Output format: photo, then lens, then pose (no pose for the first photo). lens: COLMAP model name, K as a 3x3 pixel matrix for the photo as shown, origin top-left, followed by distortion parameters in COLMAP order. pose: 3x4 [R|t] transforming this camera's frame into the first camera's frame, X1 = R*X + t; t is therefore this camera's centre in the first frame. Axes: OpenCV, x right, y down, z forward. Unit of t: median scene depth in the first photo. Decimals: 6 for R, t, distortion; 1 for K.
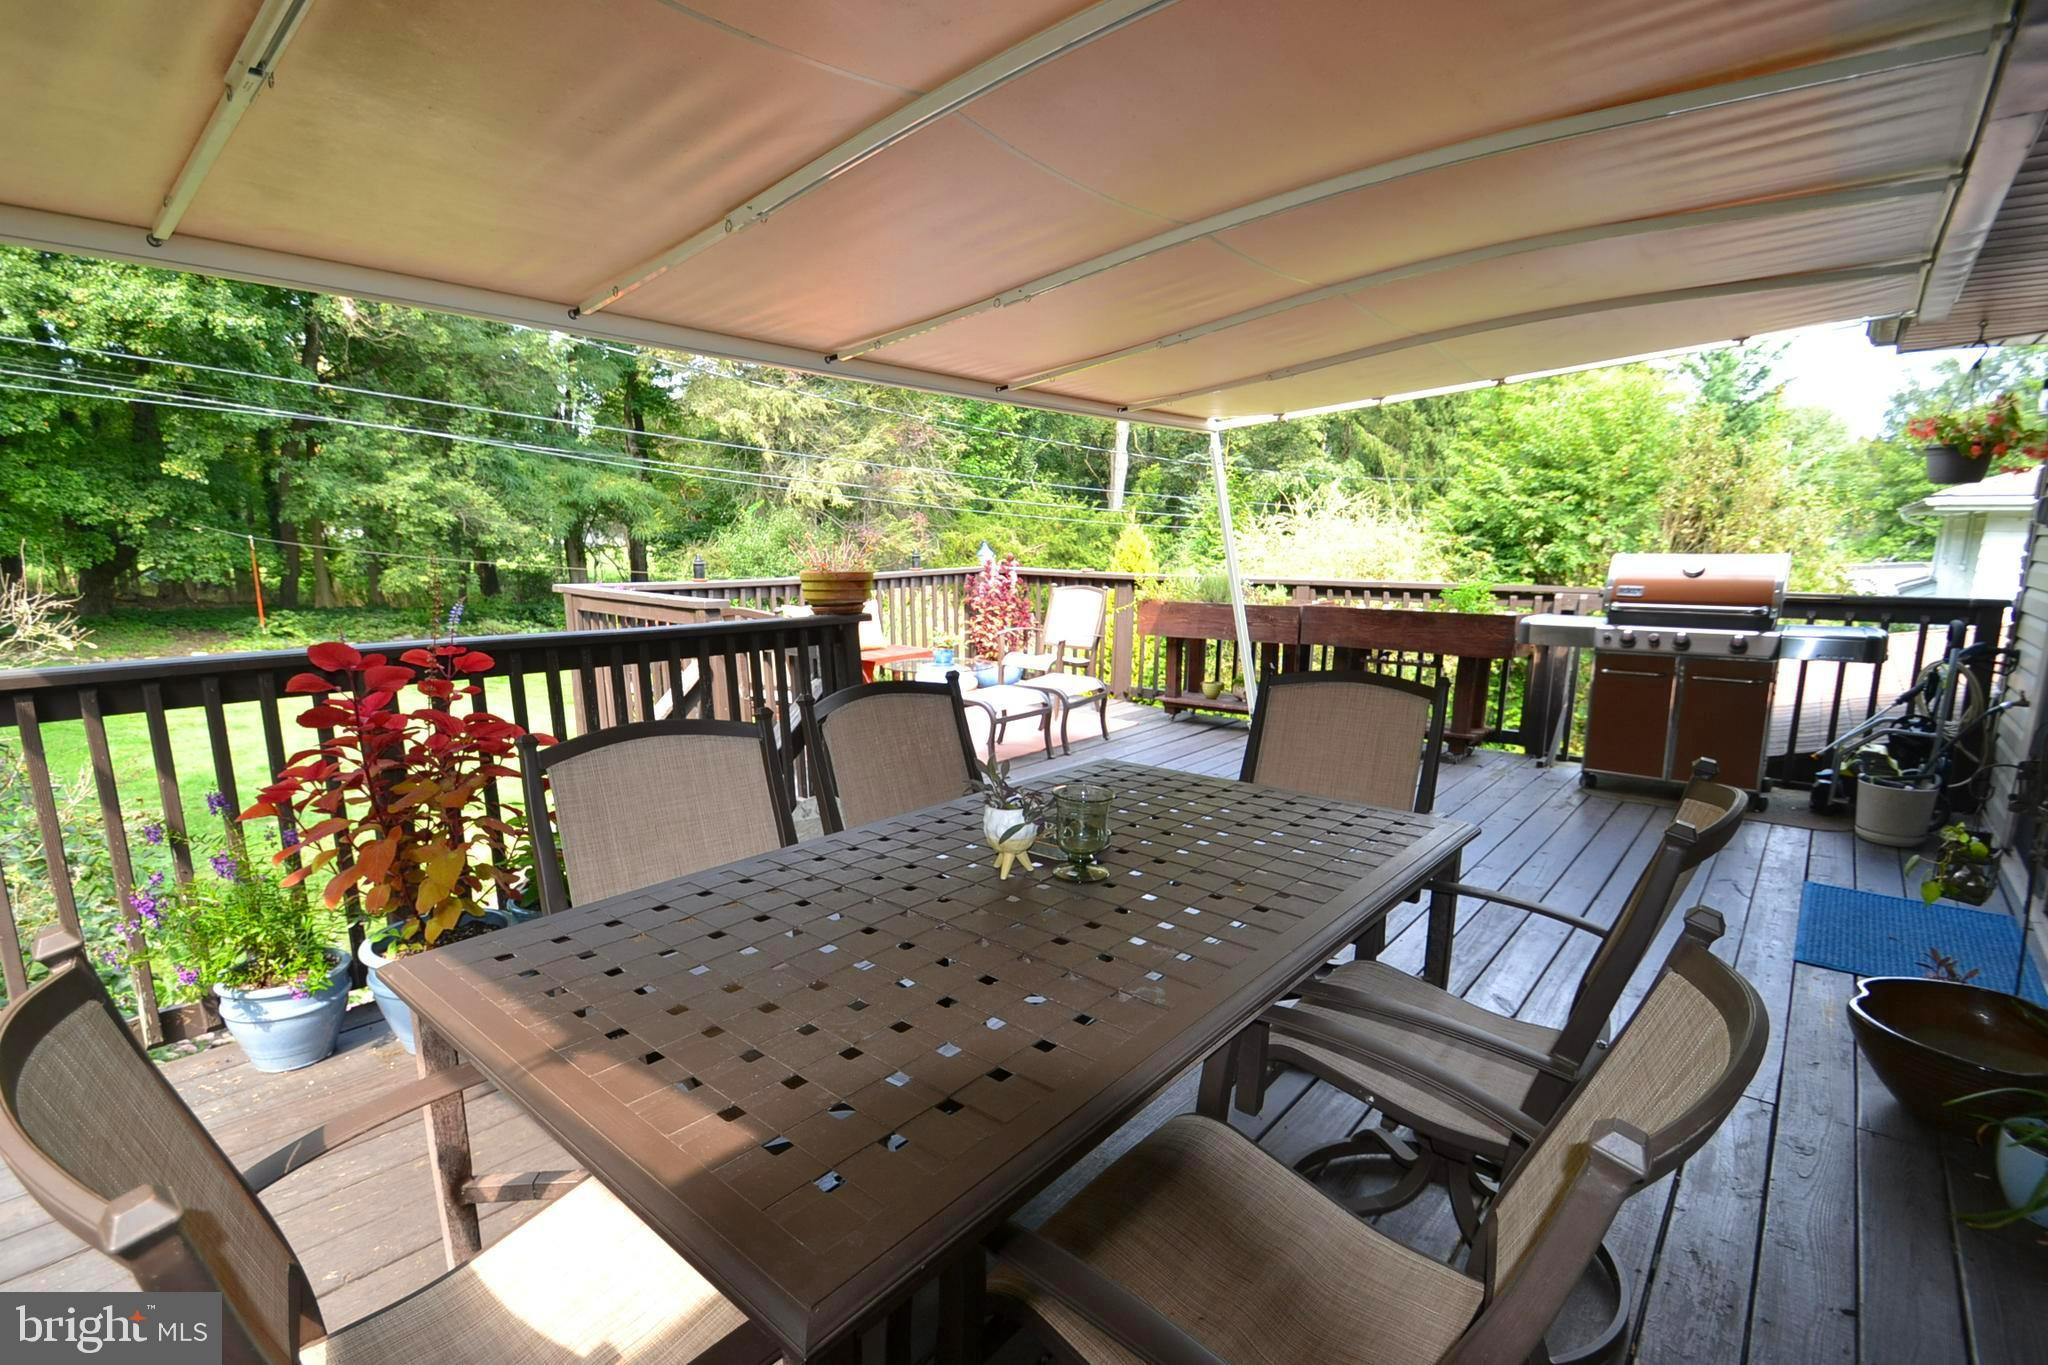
lens RADIAL K [[942.4, 0, 996.3], [0, 942.4, 720.5], [0, 0, 1]] dist [0.009434, -0.019015]
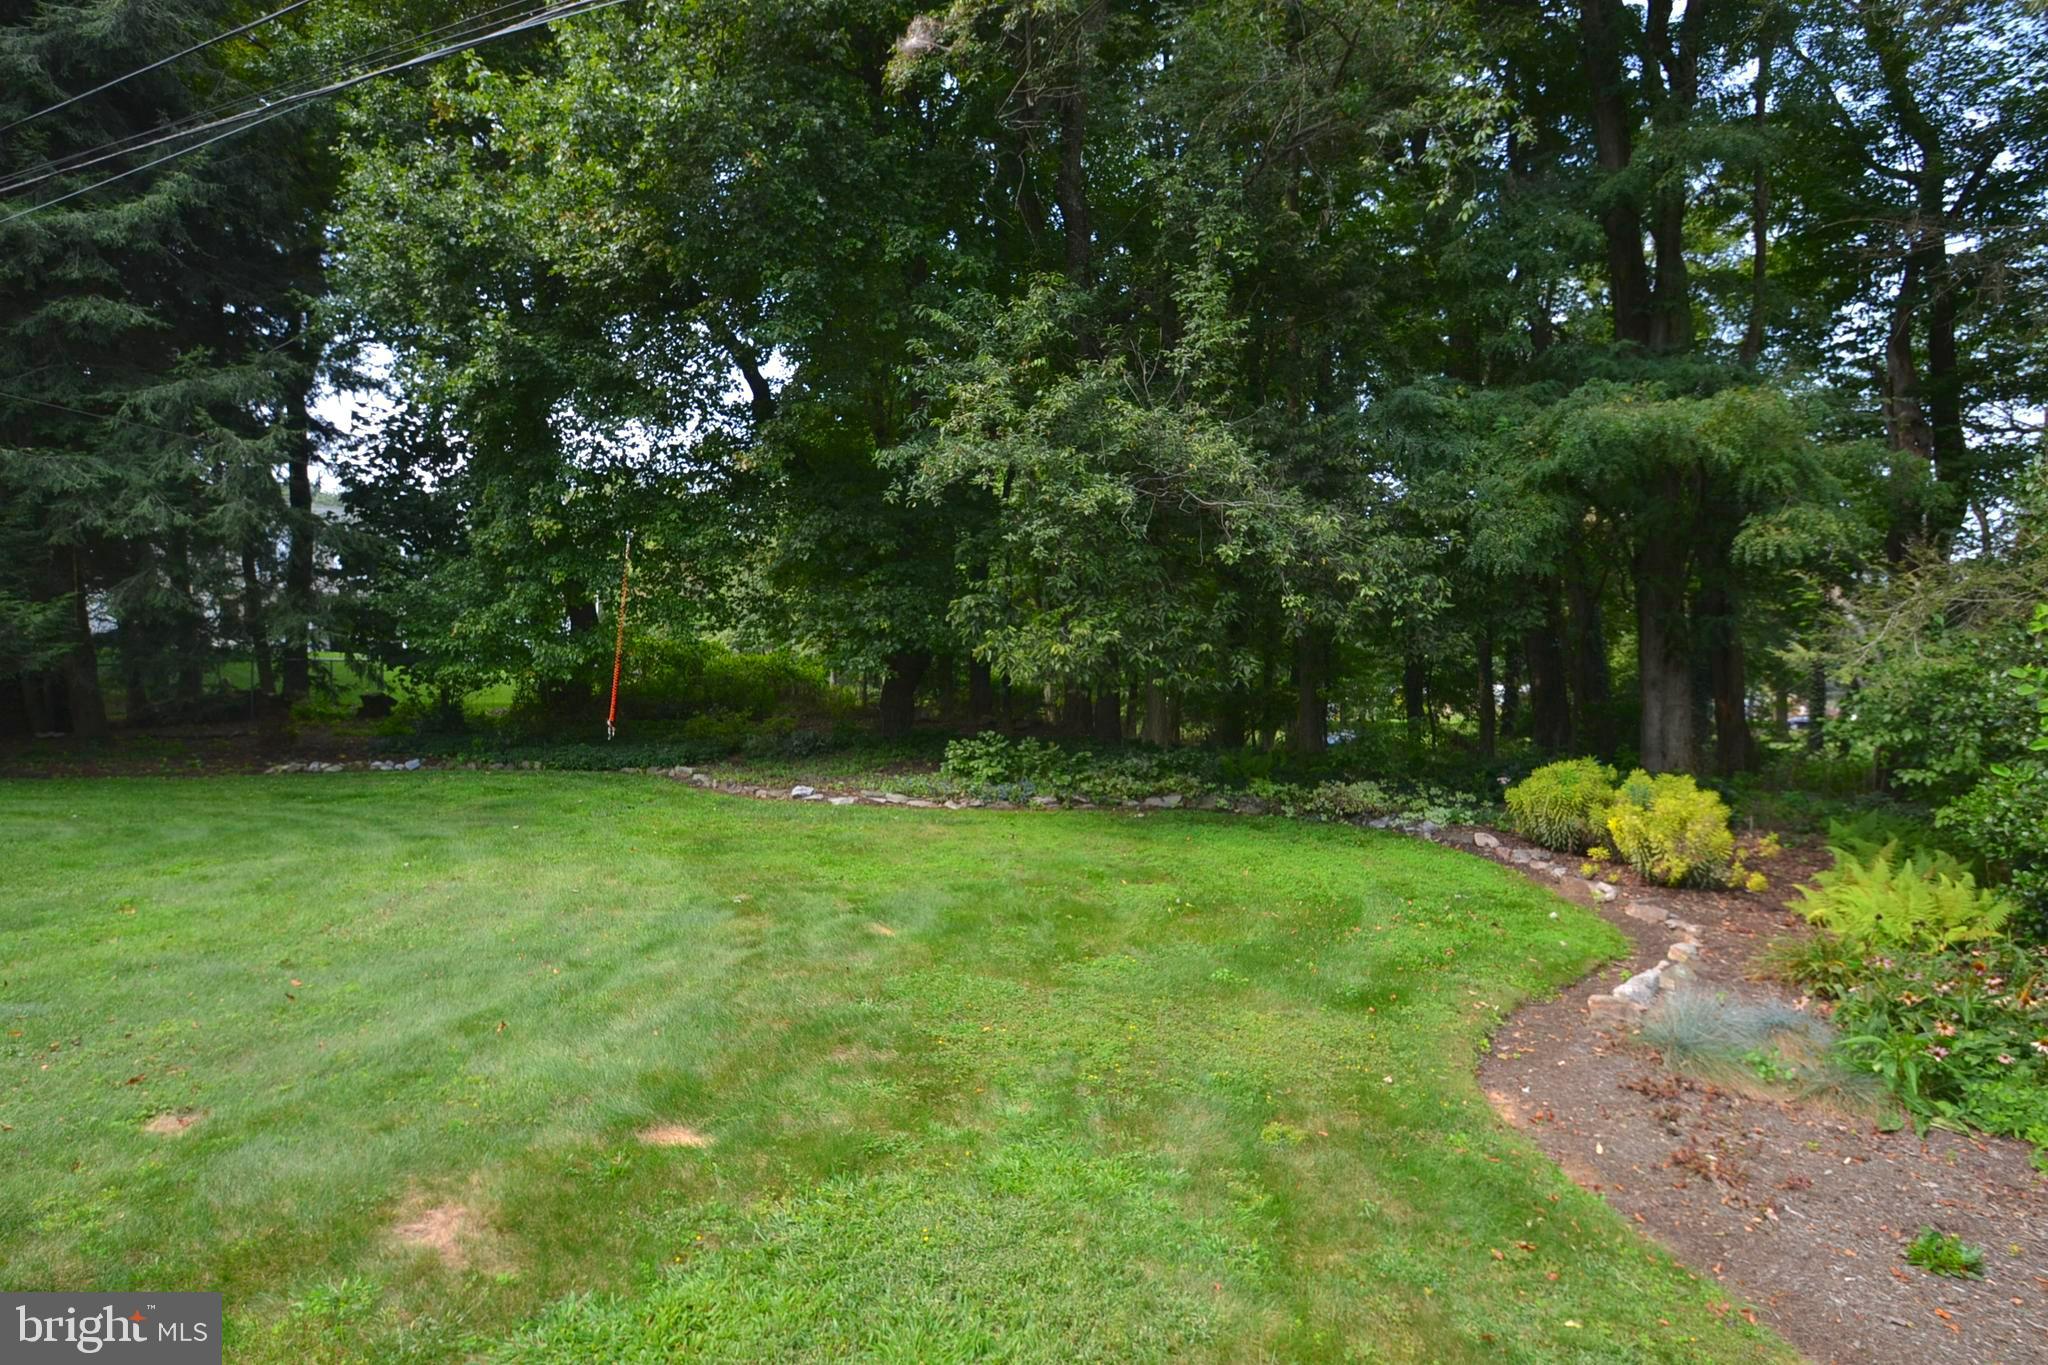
lens RADIAL K [[1103.5, 0, 998.0], [0, 1103.5, 733.9], [0, 0, 1]] dist [-0.004718, -0.018265]
pose [[0.386022, 0.009778, -0.922438, -0.142594], [-0.187659, 0.979868, -0.068145, -0.064132], [0.903200, 0.199409, 0.380086, 0.677369]]
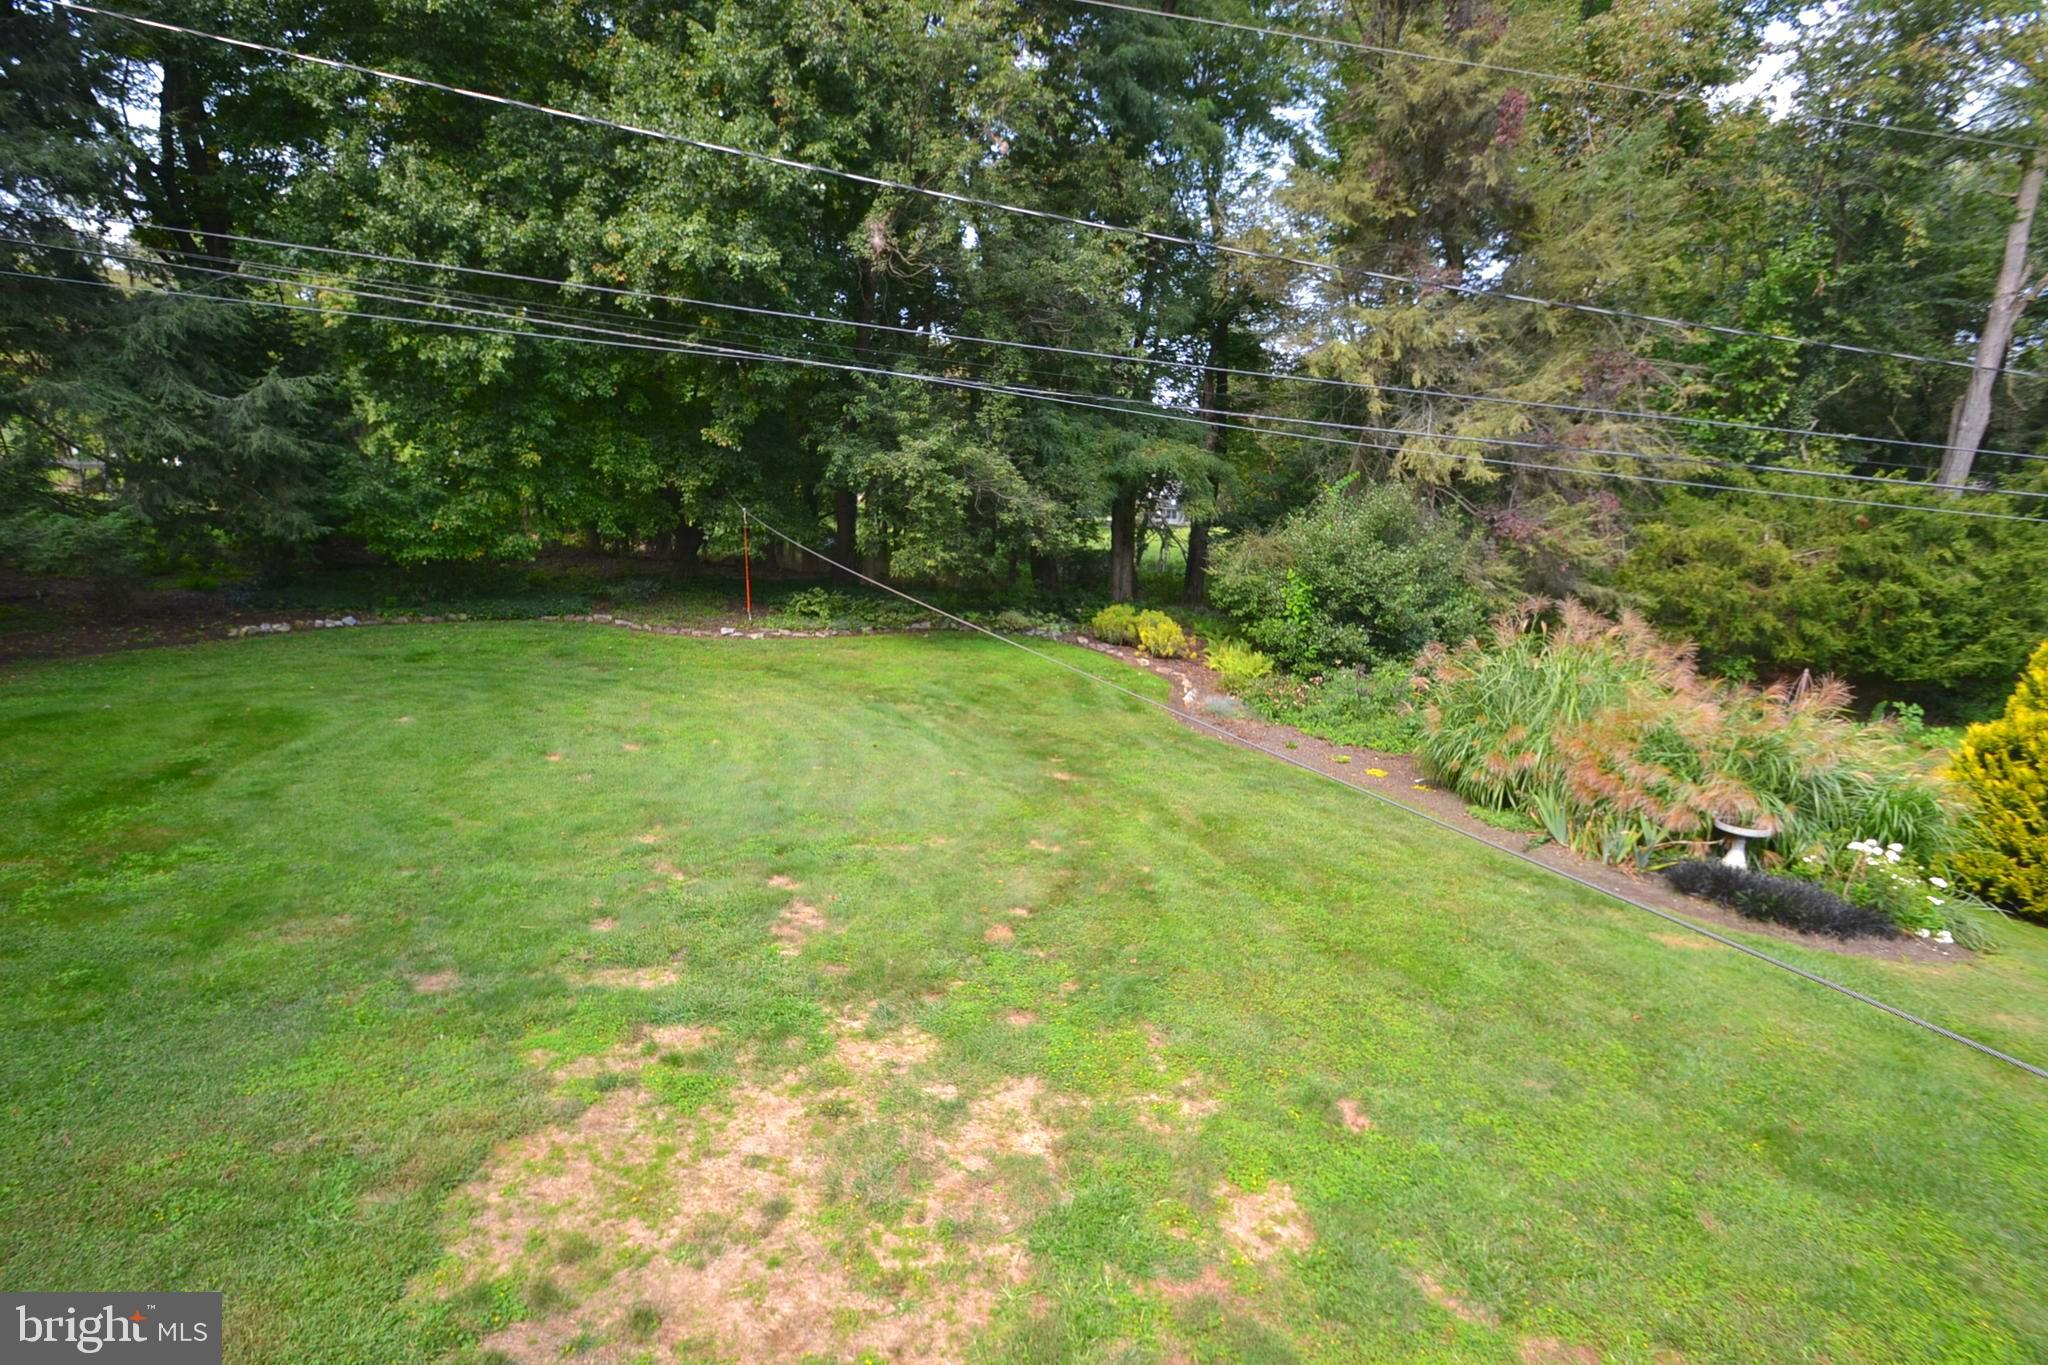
lens RADIAL K [[942.4, 0, 996.3], [0, 942.4, 720.5], [0, 0, 1]] dist [0.009434, -0.019015]
pose [[0.826990, 0.142091, -0.543965, -0.062603], [-0.131265, 0.989594, 0.058933, -0.057270], [0.546678, 0.022667, 0.837036, 0.273415]]
